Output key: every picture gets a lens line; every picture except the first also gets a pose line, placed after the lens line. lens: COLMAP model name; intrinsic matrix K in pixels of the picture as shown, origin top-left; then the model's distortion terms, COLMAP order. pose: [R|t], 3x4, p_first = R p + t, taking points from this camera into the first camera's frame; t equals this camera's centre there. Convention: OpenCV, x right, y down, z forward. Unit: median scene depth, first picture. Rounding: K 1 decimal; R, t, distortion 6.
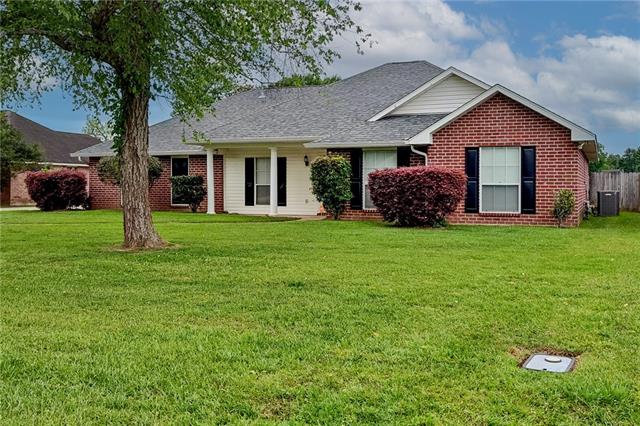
lens RADIAL K [[693.1, 0, 292.6], [0, 693.1, 211.9], [0, 0, 1]] dist [-0.003347, 0.009578]
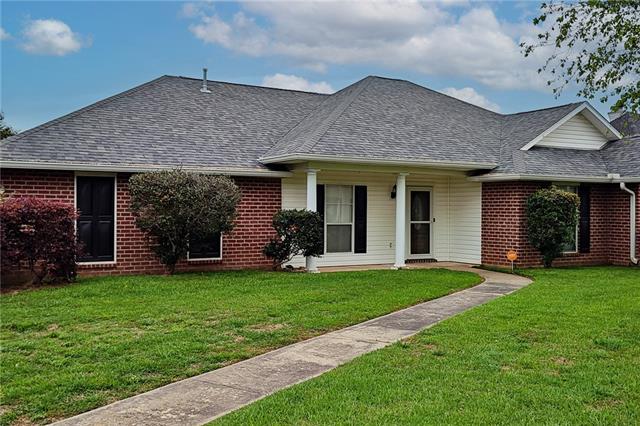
lens RADIAL K [[677.4, 0, 320.0], [0, 677.4, 213.0], [0, 0, 1]] dist [0.008014, 0.005036]
pose [[0.542543, 0.005758, 0.840008, -0.672230], [0.030914, 0.999162, -0.026815, -0.034664], [-0.839459, 0.040516, 0.541911, 0.691972]]
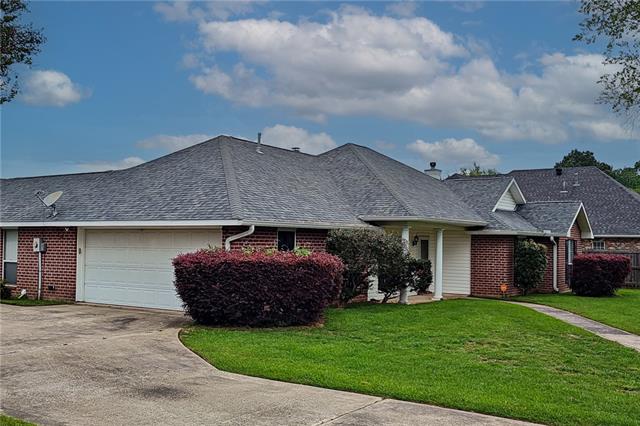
lens RADIAL K [[693.1, 0, 292.6], [0, 693.1, 211.9], [0, 0, 1]] dist [-0.003347, 0.009578]
pose [[0.141468, 0.048050, 0.988776, -1.038766], [0.028898, 0.998195, -0.052642, -0.070918], [-0.989521, 0.036021, 0.139824, 1.076318]]
